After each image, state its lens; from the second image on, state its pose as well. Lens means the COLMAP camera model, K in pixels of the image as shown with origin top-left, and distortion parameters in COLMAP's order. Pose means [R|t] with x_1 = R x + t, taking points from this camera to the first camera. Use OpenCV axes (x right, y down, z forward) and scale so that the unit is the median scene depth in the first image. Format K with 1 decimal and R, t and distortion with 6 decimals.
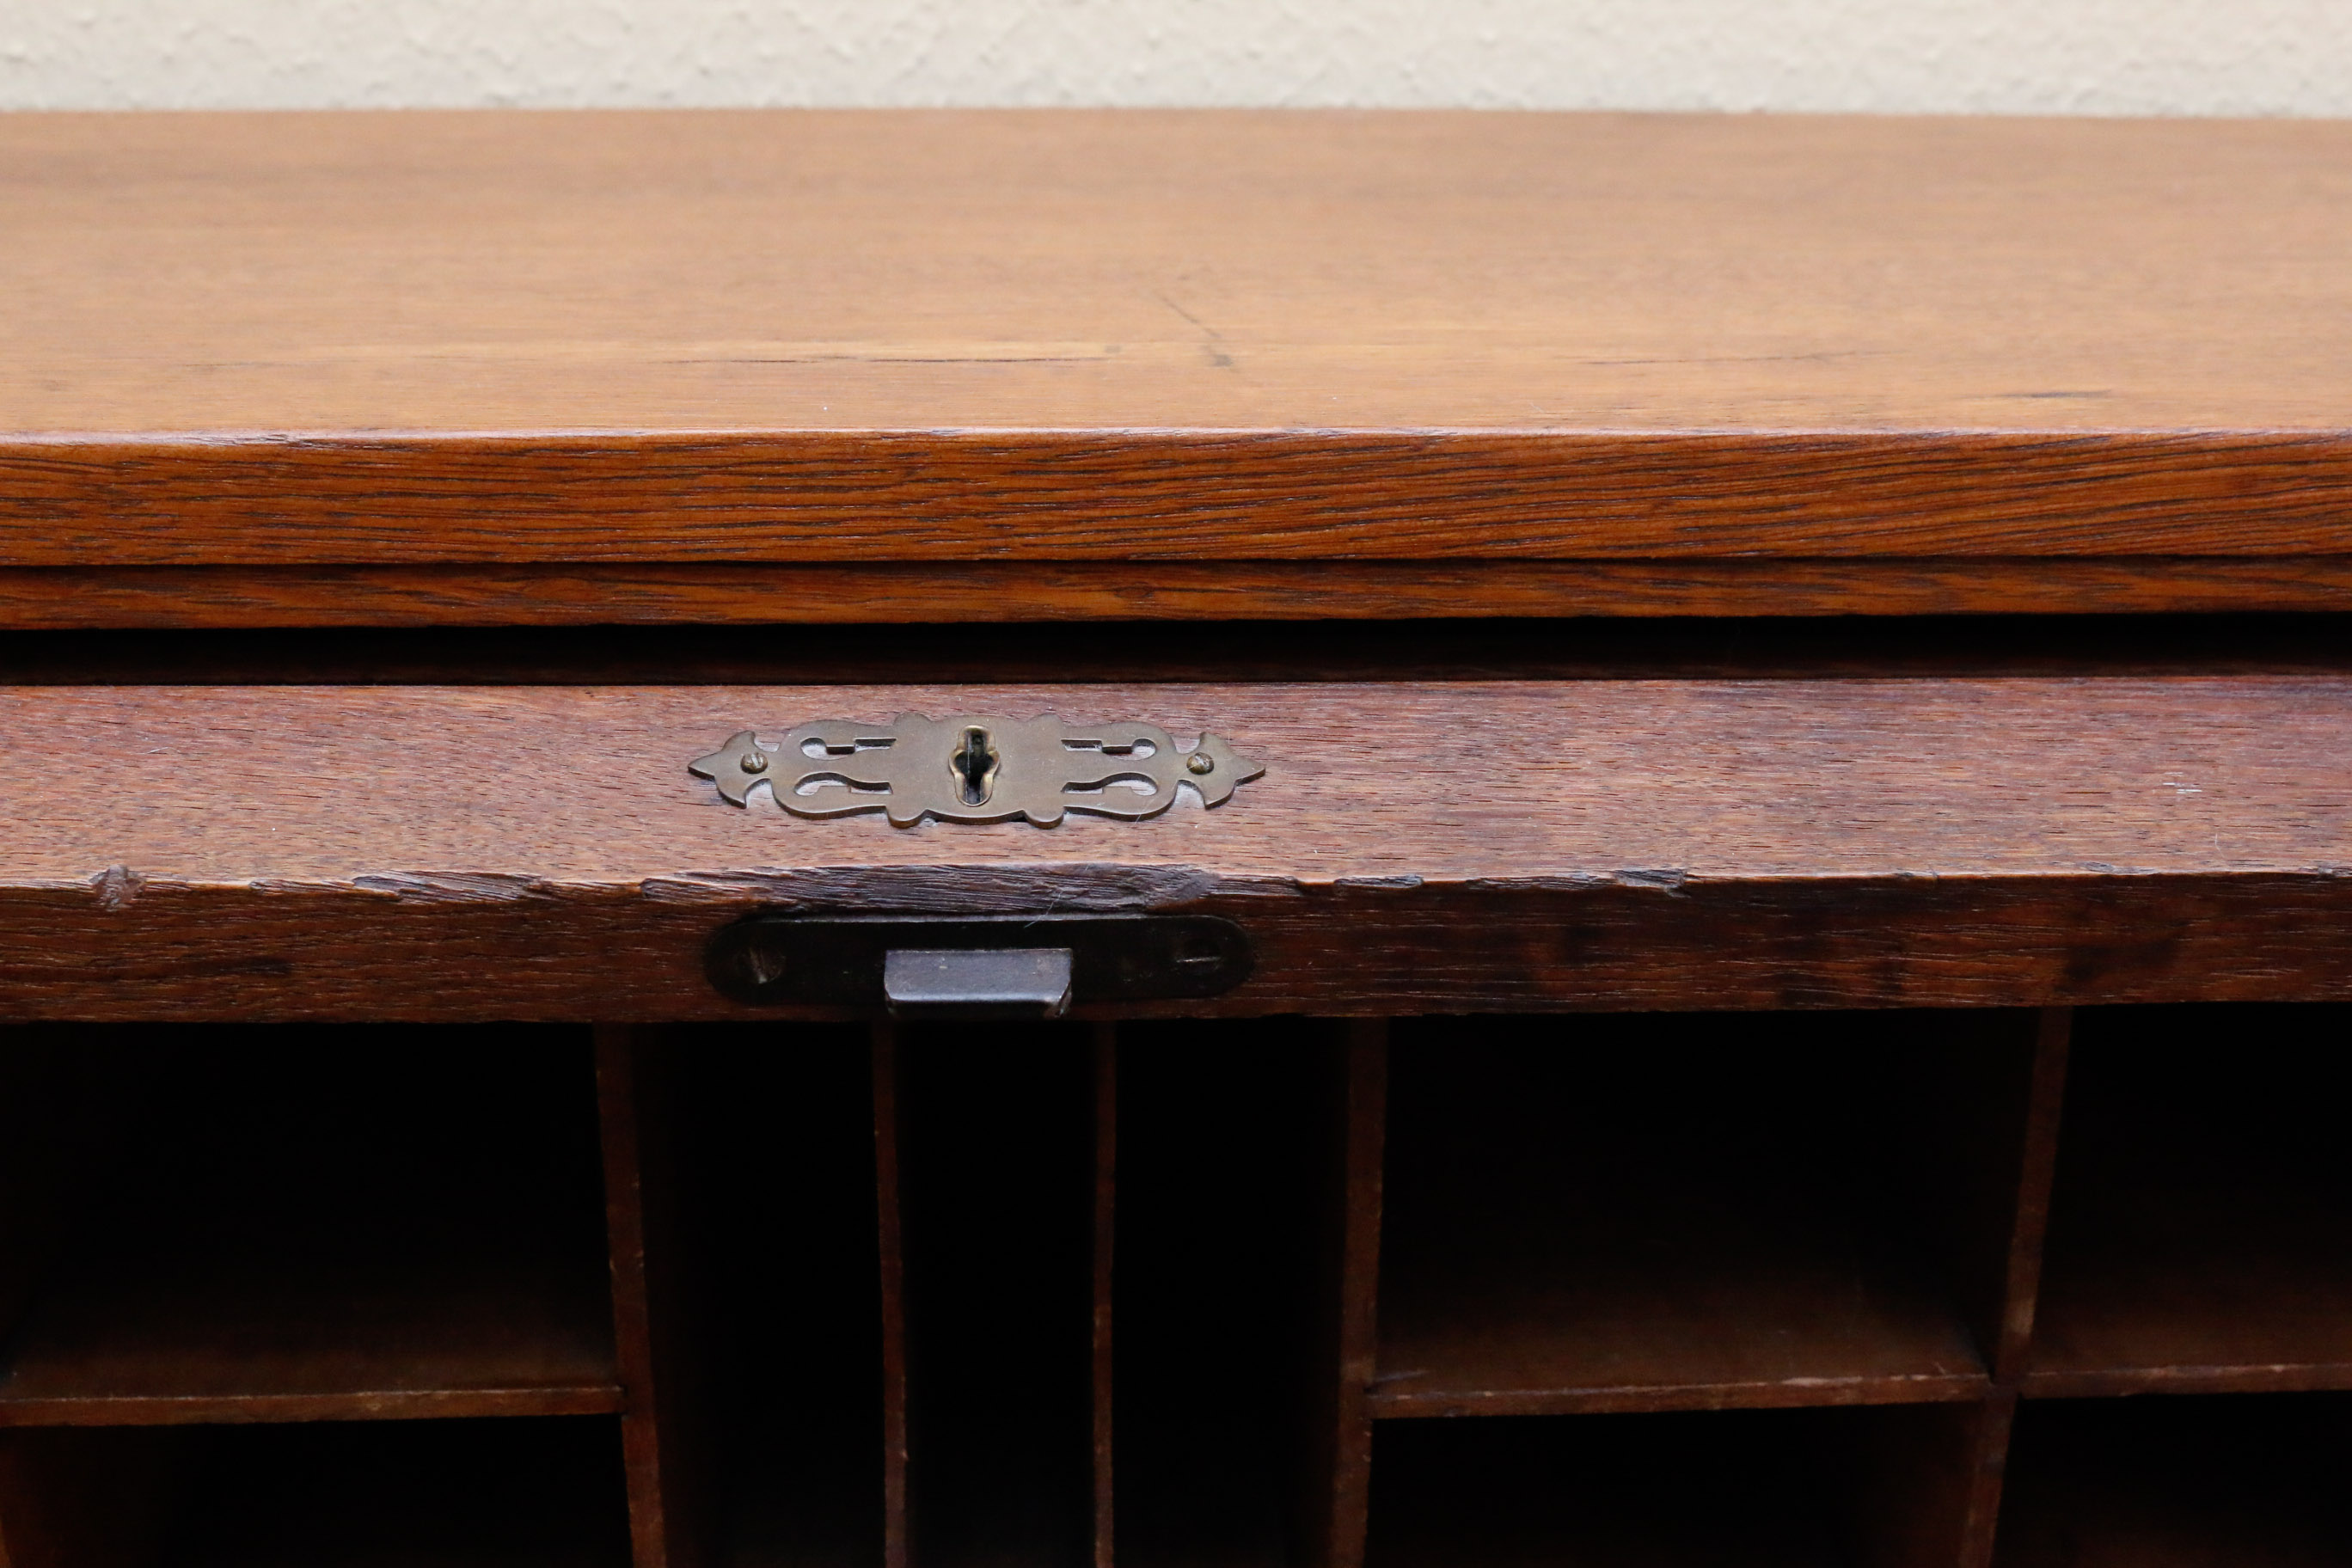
lens RADIAL K [[3016.9, 0, 1181.9], [0, 3016.9, 786.3], [0, 0, 1]] dist [-0.070746, 0.000000]
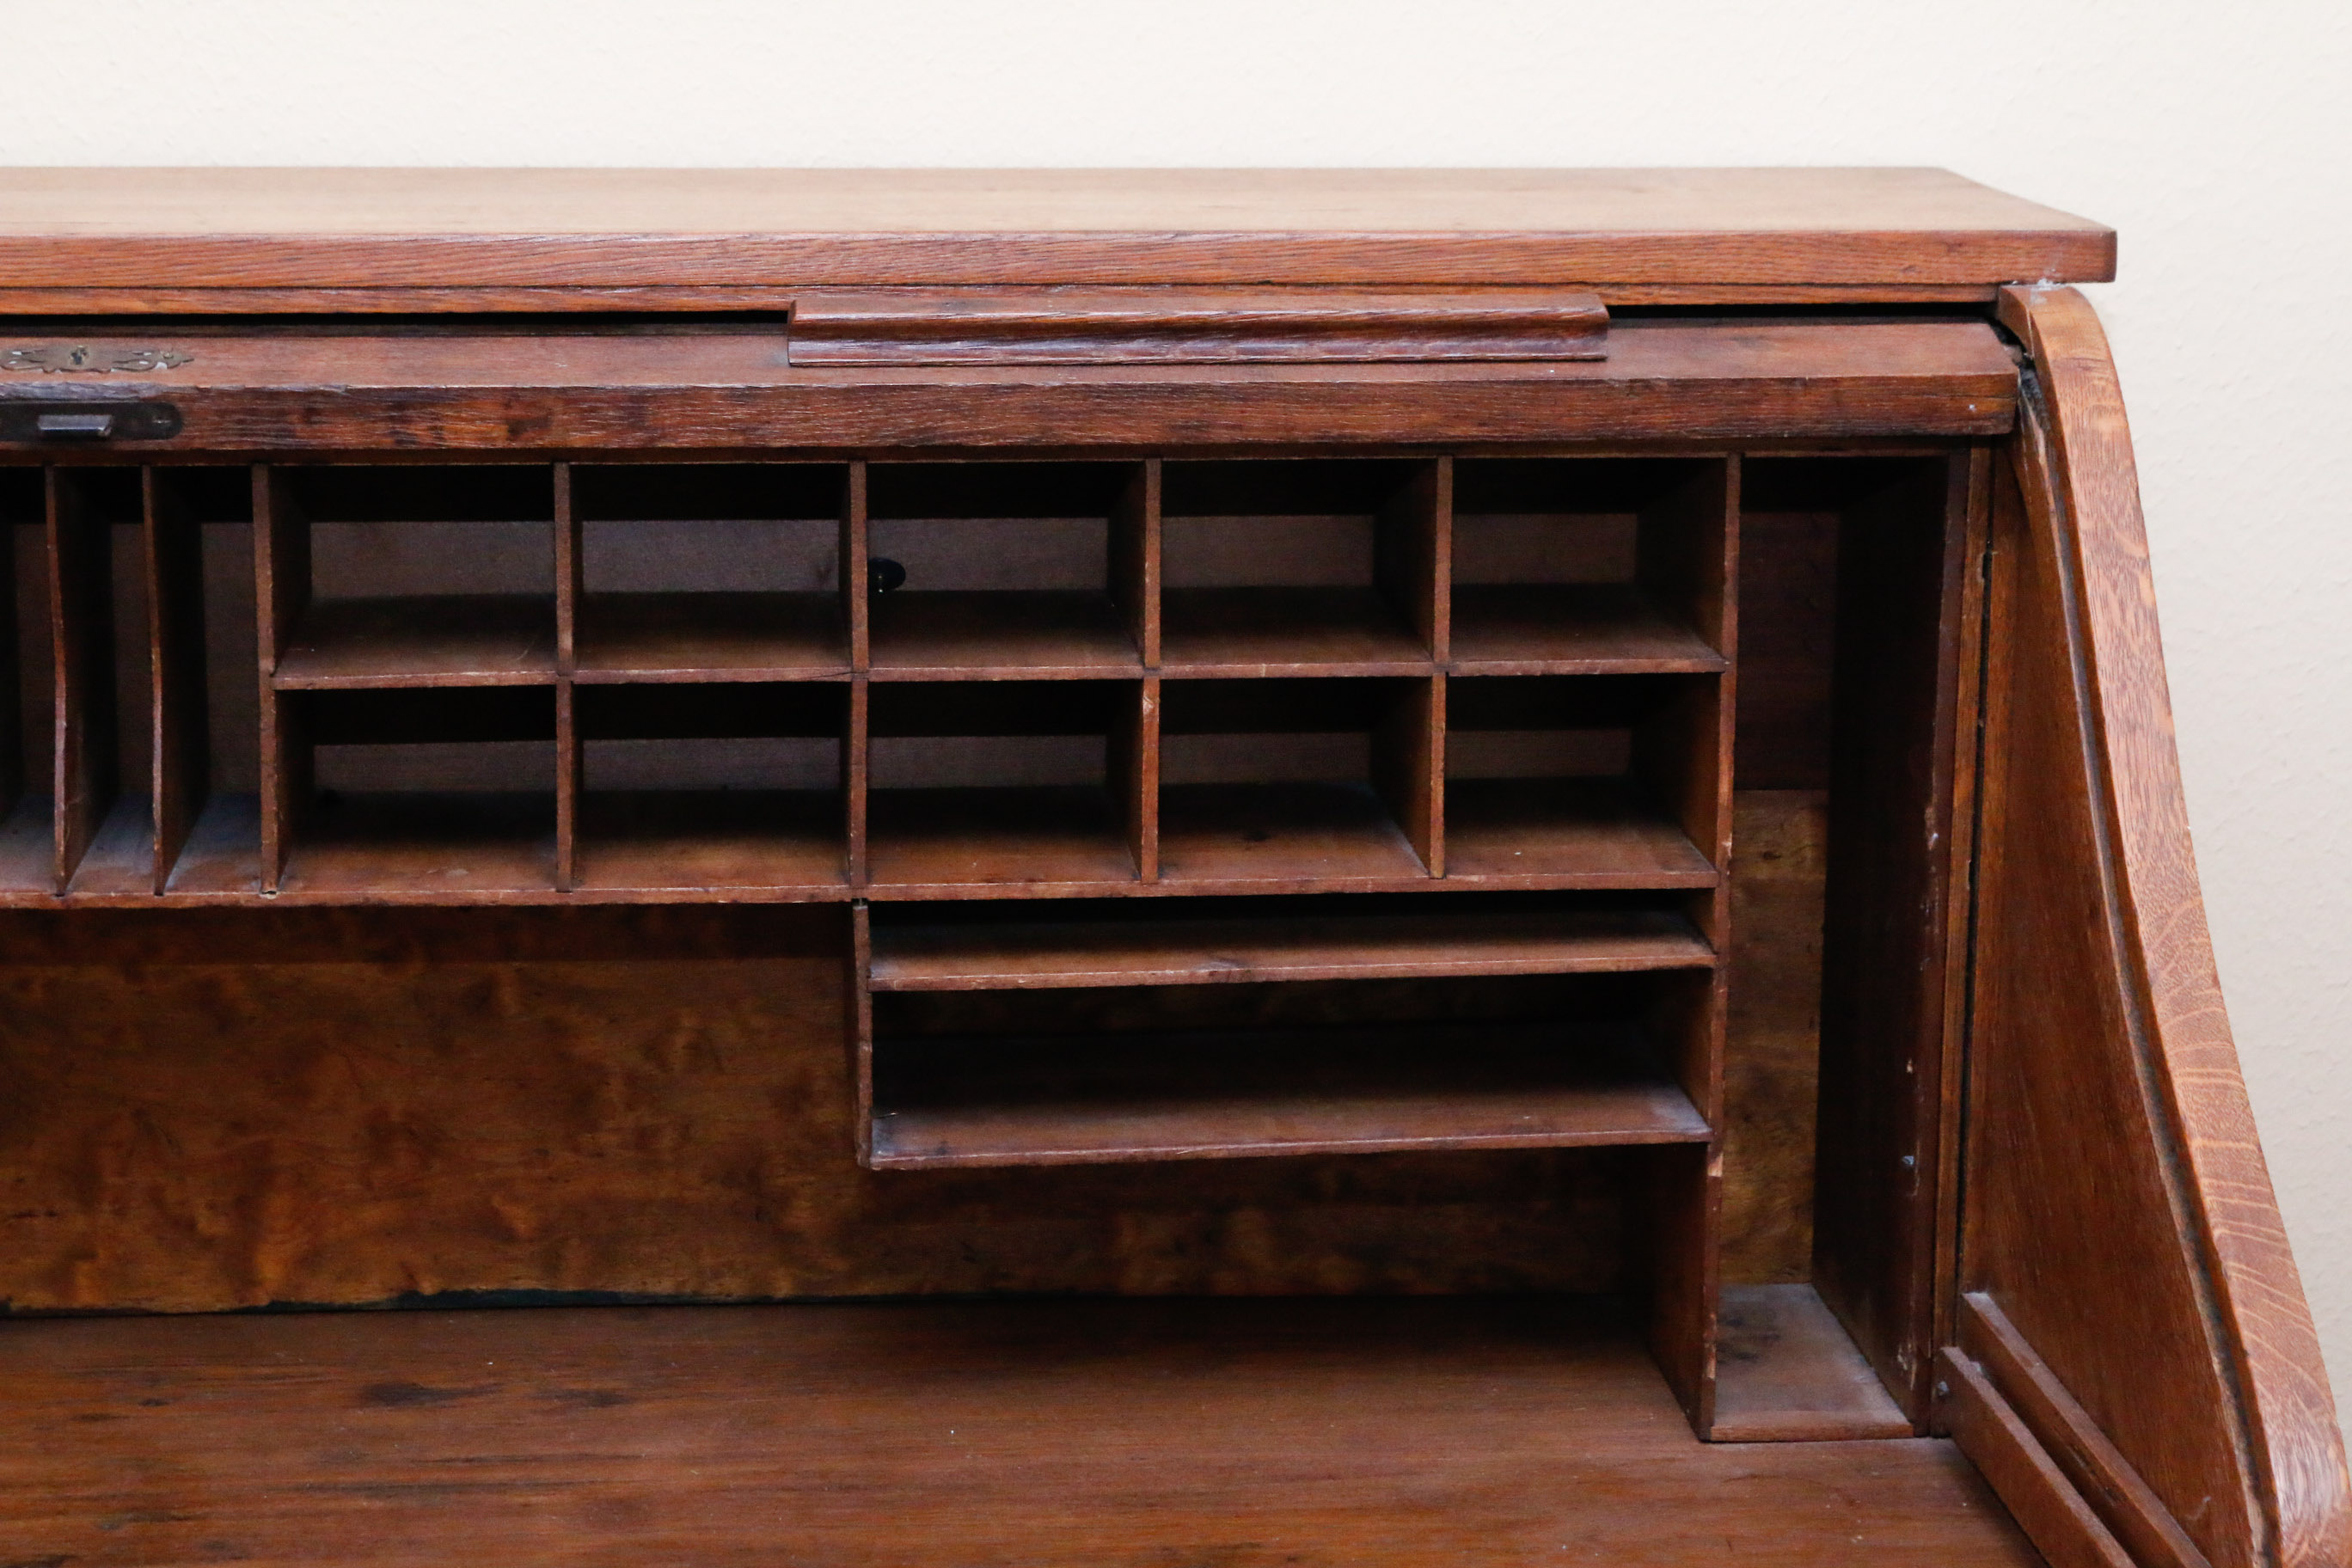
lens RADIAL K [[5346.5, 0, 1156.0], [0, 5346.5, 771.8], [0, 0, 1]] dist [0.088825, 0.000000]
pose [[0.999649, -0.009374, 0.024780, 0.699827], [0.013716, 0.983324, -0.181345, 1.132026], [-0.022667, 0.181621, 0.983107, -3.298657]]
